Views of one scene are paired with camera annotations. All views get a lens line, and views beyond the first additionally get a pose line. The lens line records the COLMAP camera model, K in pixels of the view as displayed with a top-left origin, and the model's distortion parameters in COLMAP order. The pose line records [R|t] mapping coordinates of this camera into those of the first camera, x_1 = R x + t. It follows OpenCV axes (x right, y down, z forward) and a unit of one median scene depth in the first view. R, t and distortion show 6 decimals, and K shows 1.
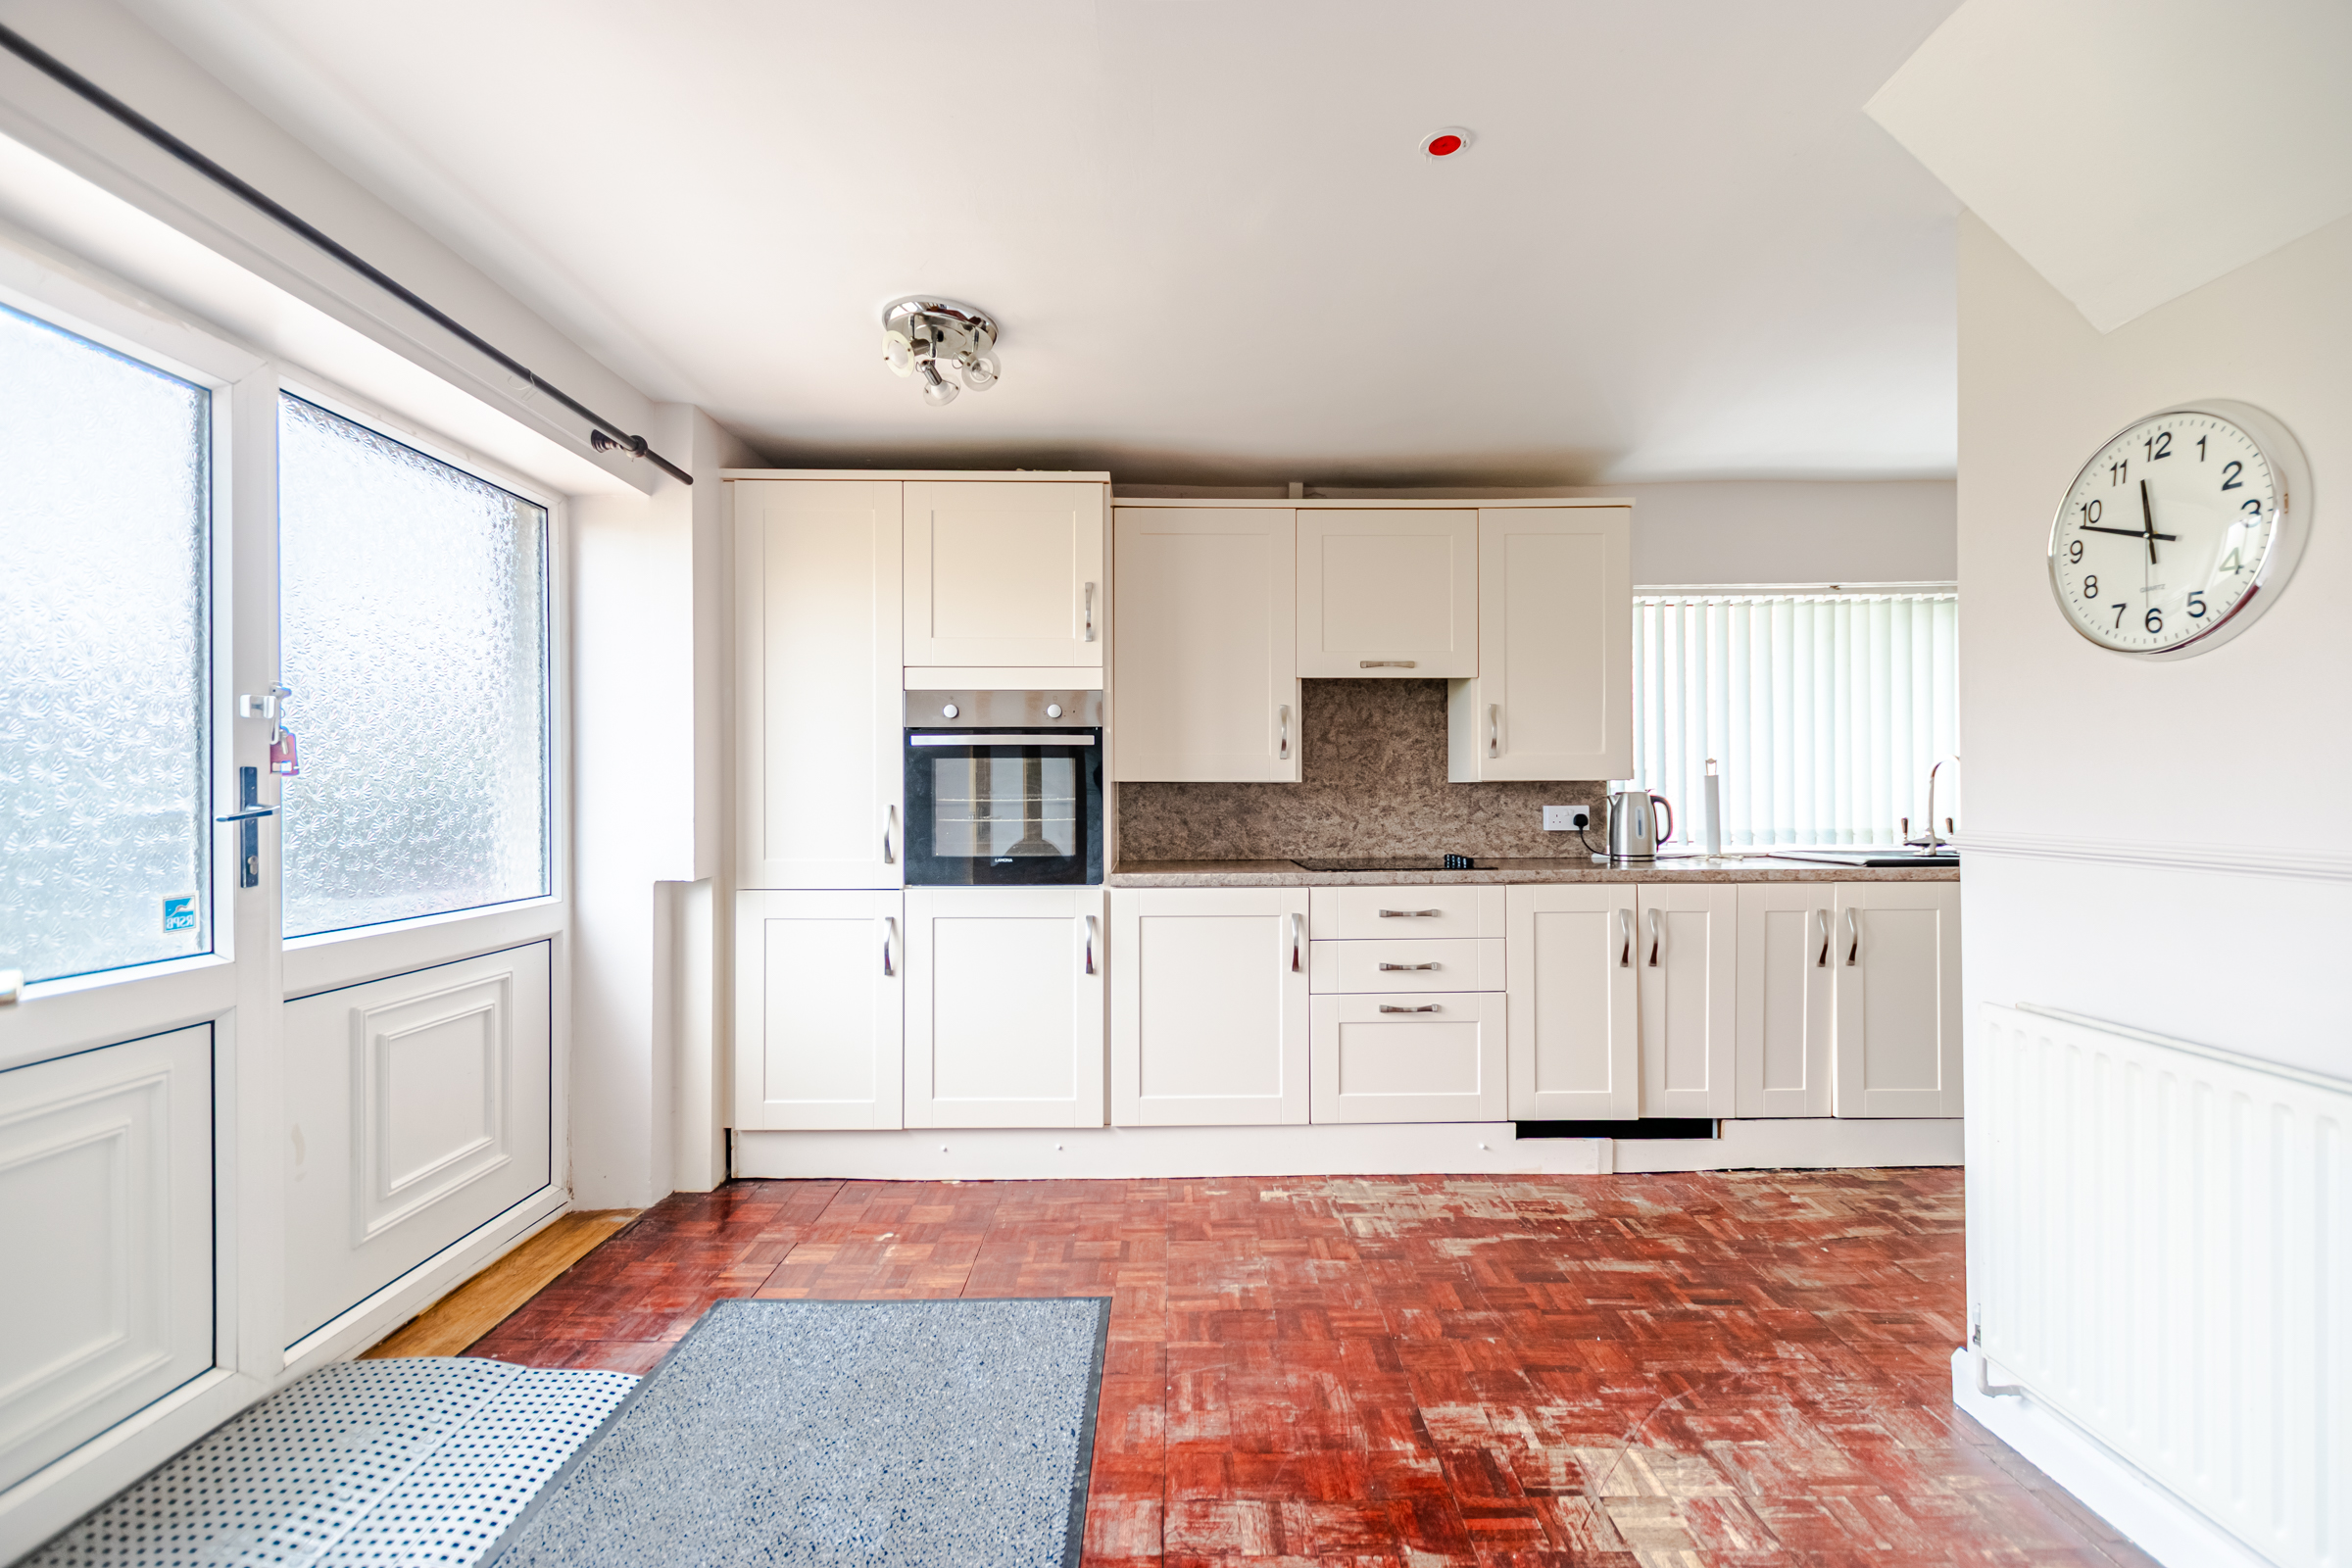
lens RADIAL K [[1003.8, 0, 1187.2], [0, 1003.8, 795.9], [0, 0, 1]] dist [-0.001413, -0.000654]
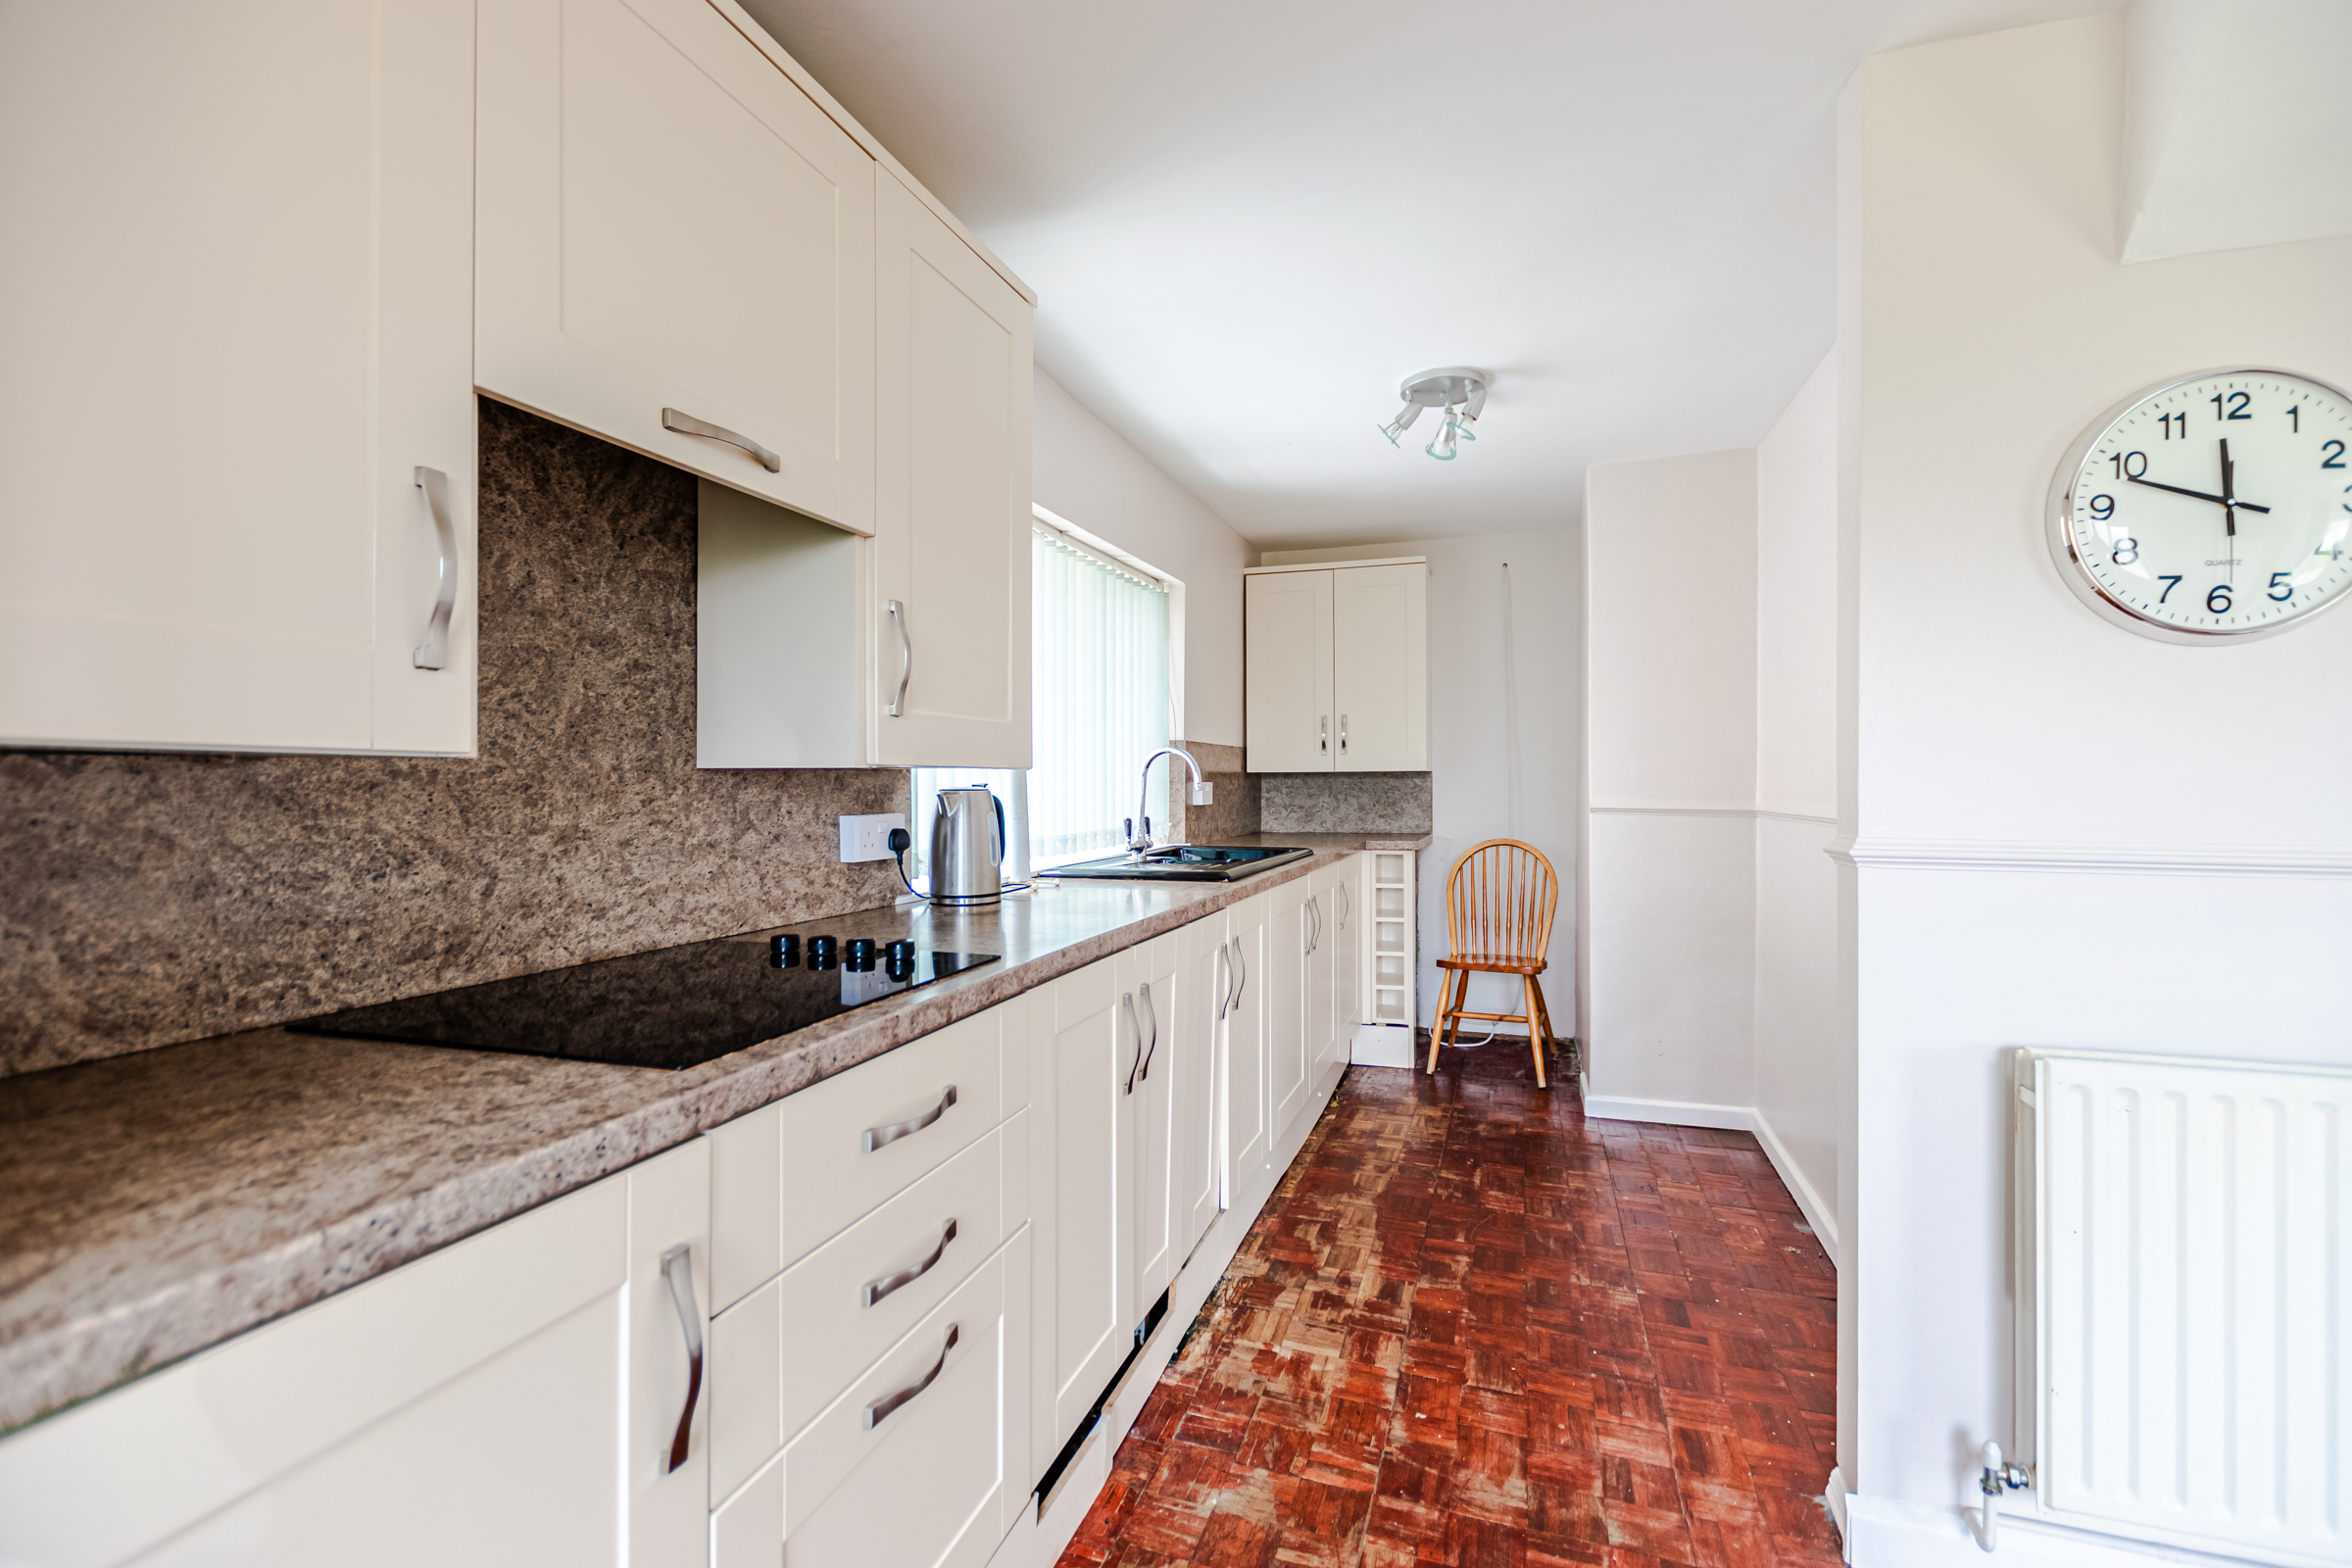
lens RADIAL K [[1003.8, 0, 1180.8], [0, 1003.8, 785.0], [0, 0, 1]] dist [-0.001413, -0.000654]
pose [[0.335562, 0.001941, 0.942016, -0.104807], [0.004000, 0.999986, -0.003485, -0.004829], [-0.942009, 0.004937, 0.335550, 0.859154]]
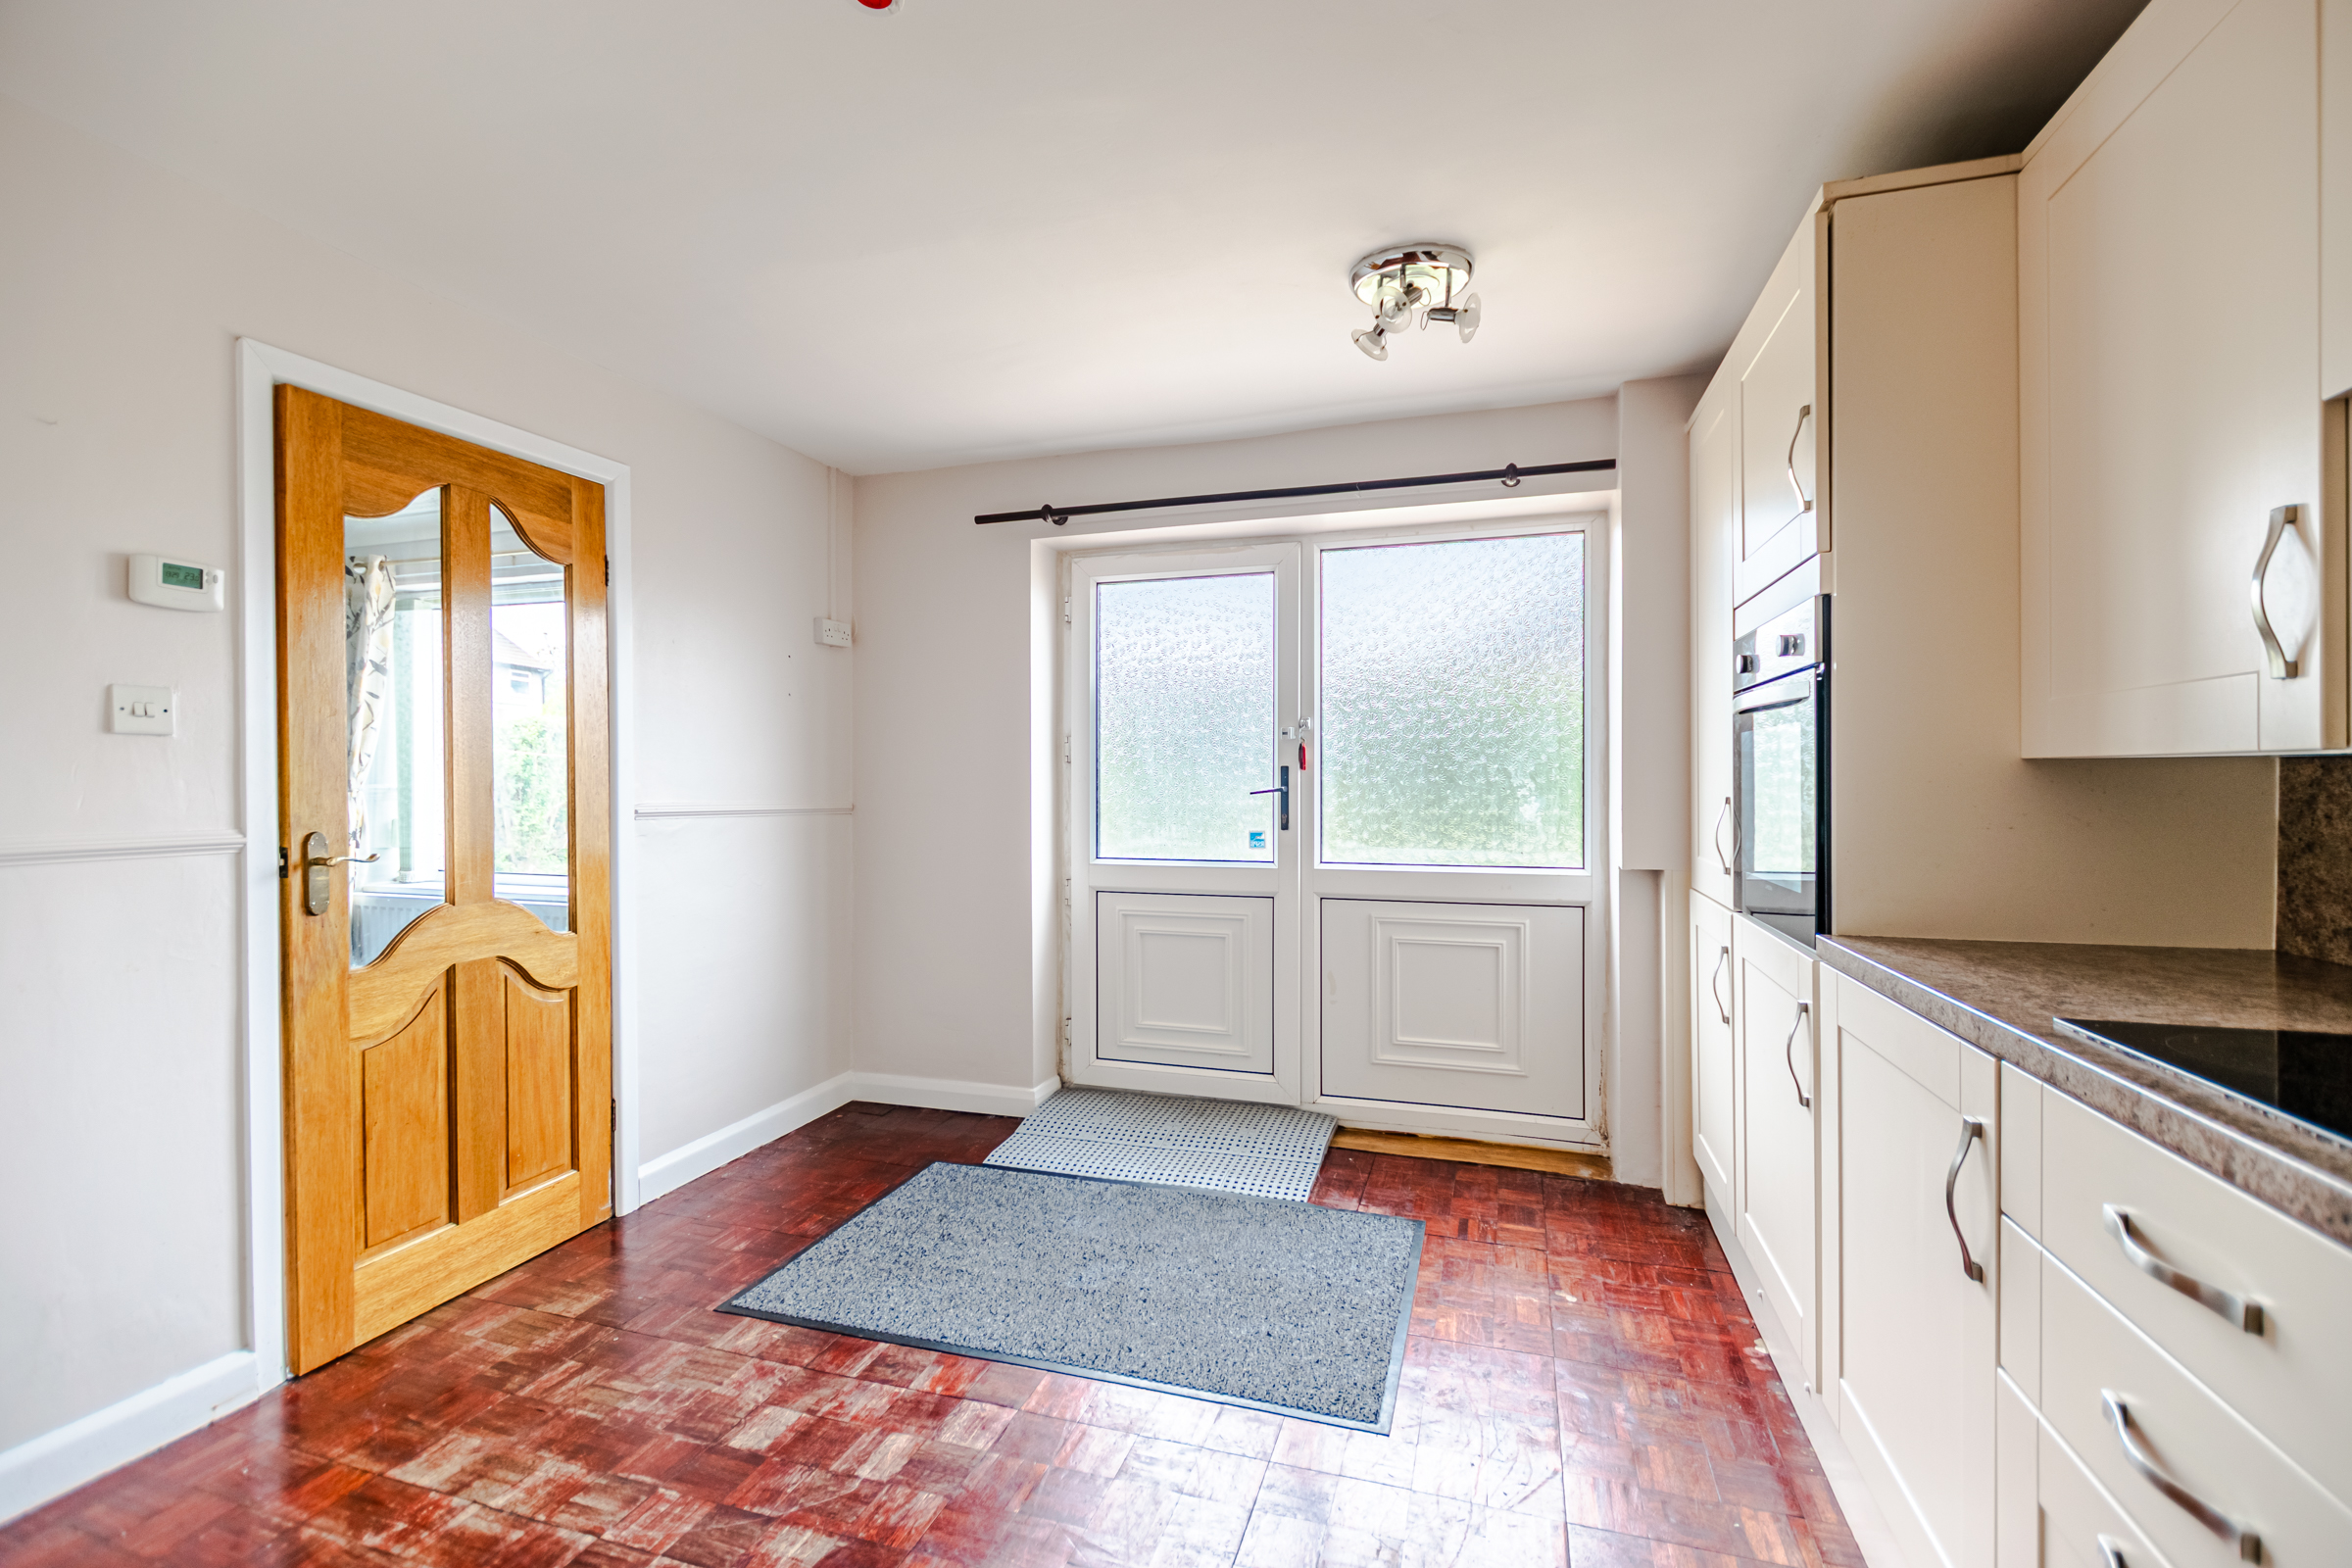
lens RADIAL K [[1003.8, 0, 1182.6], [0, 1003.8, 774.8], [0, 0, 1]] dist [-0.001413, -0.000654]
pose [[-0.314743, 0.000058, -0.949177, 0.583924], [-0.000831, 1.000000, 0.000337, -0.008402], [0.949177, 0.000895, -0.314742, 0.900300]]
